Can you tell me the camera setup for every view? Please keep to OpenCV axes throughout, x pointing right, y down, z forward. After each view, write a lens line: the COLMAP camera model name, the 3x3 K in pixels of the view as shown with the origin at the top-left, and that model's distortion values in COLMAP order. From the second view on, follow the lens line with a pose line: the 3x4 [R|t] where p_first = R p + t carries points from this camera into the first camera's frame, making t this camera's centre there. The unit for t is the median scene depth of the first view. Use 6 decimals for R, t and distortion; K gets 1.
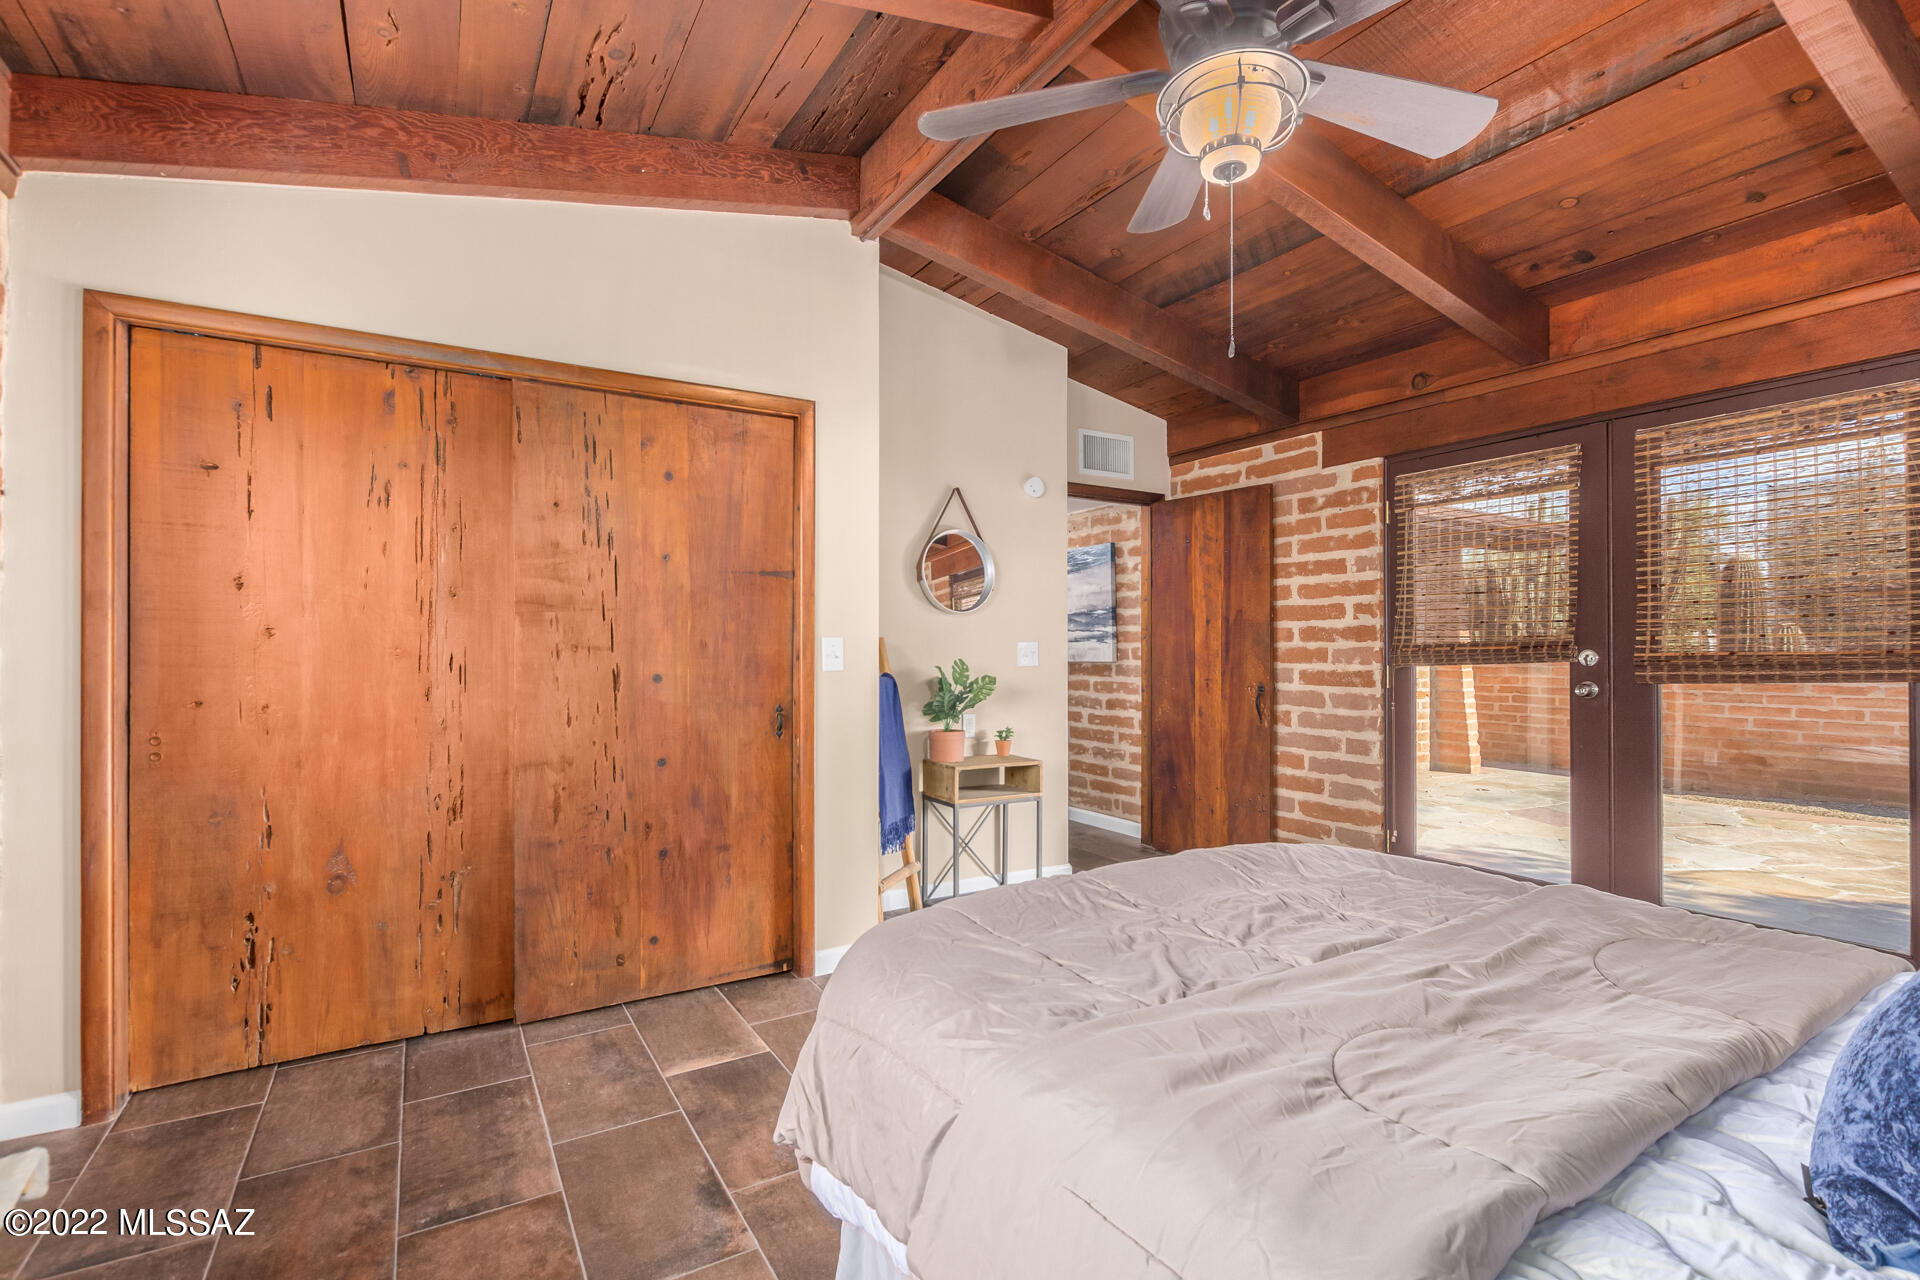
lens RADIAL K [[882.6, 0, 952.8], [0, 882.6, 646.7], [0, 0, 1]] dist [0.004341, -0.002960]
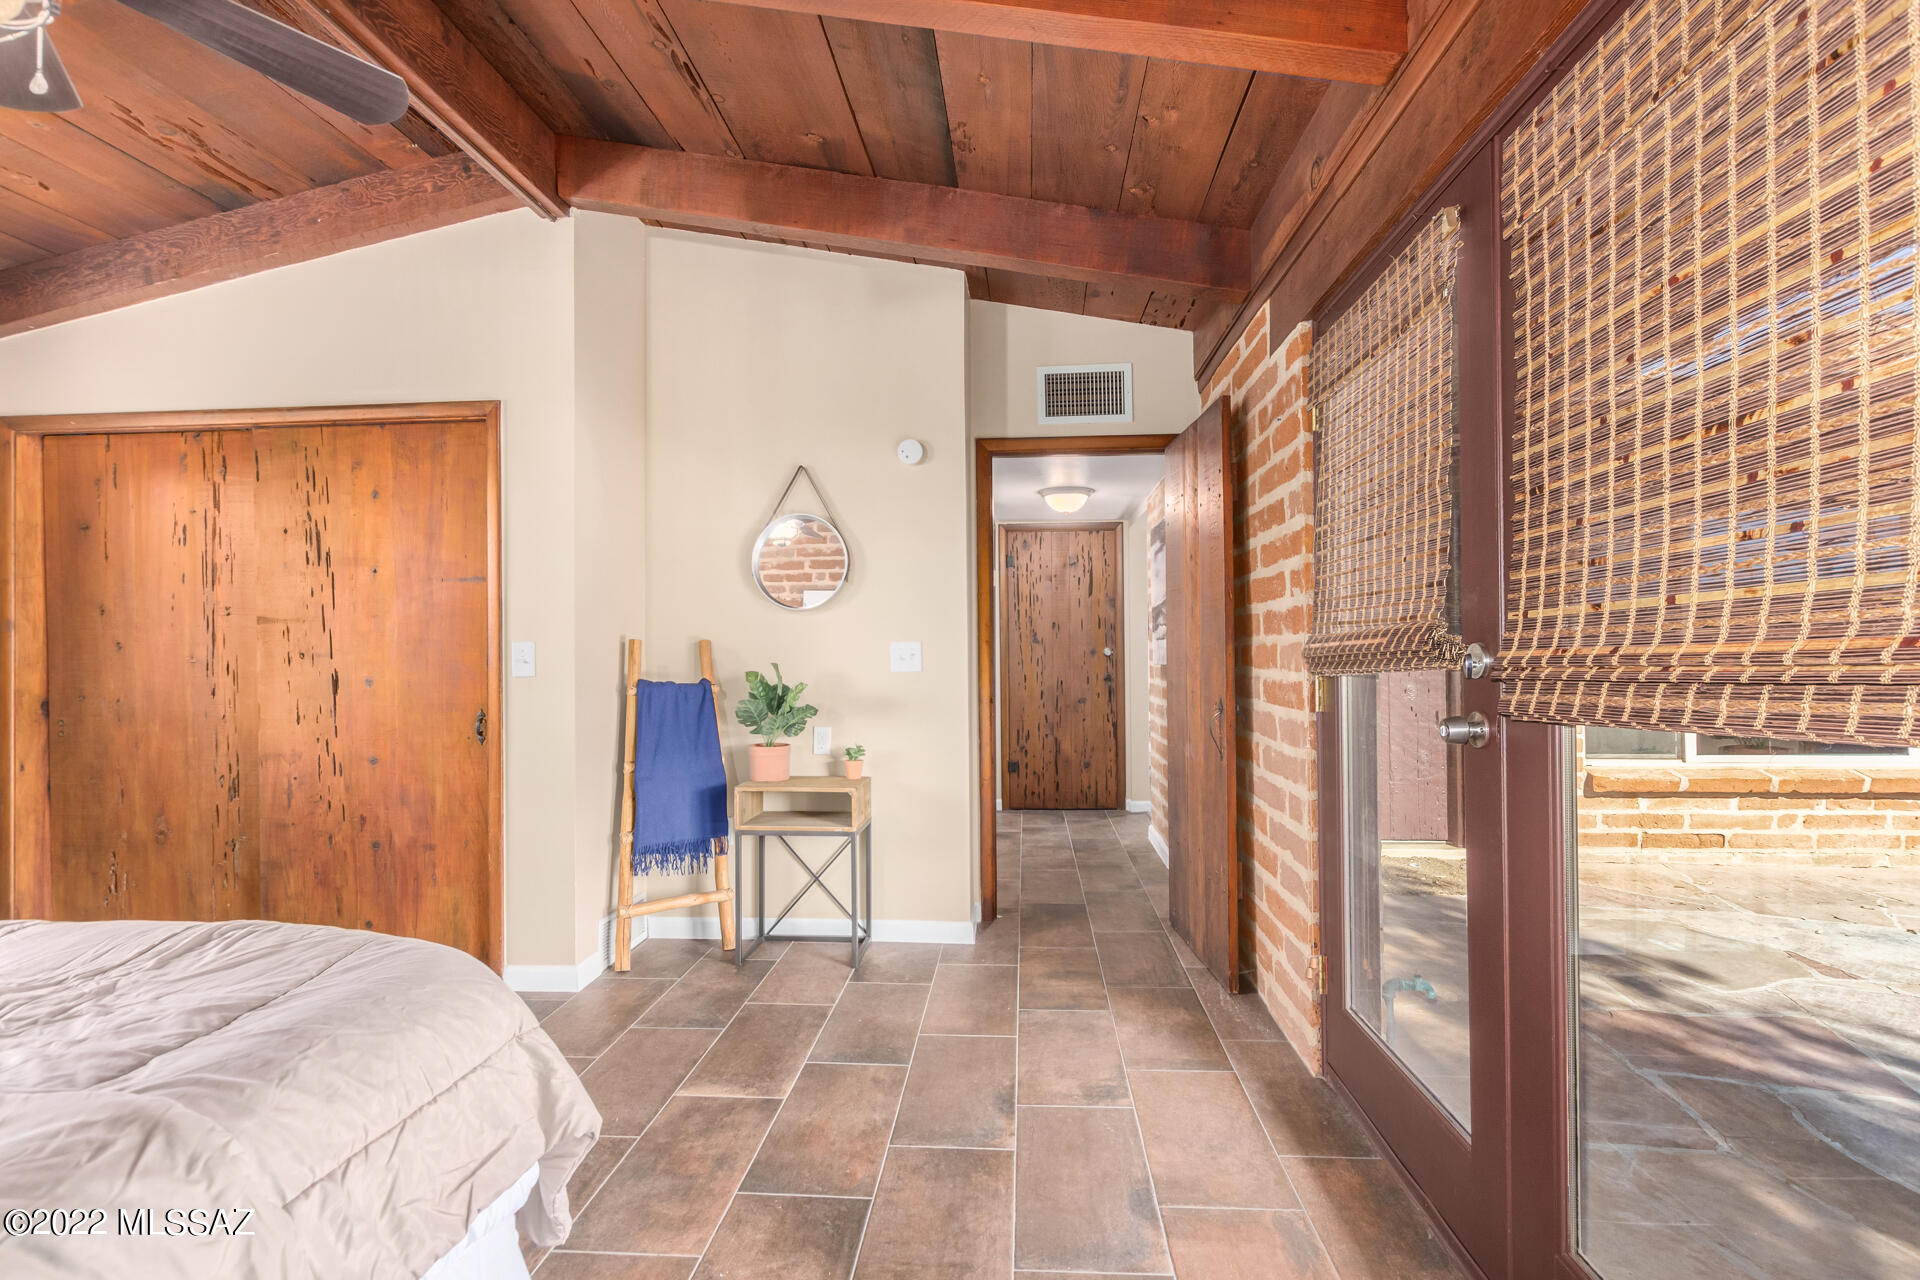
lens RADIAL K [[882.6, 0, 960.2], [0, 882.6, 643.2], [0, 0, 1]] dist [0.004341, -0.002960]
pose [[0.815579, -0.011355, -0.578534, 0.901815], [0.010893, 0.999932, -0.004270, -0.000157], [0.578543, -0.002819, 0.815647, 0.547937]]
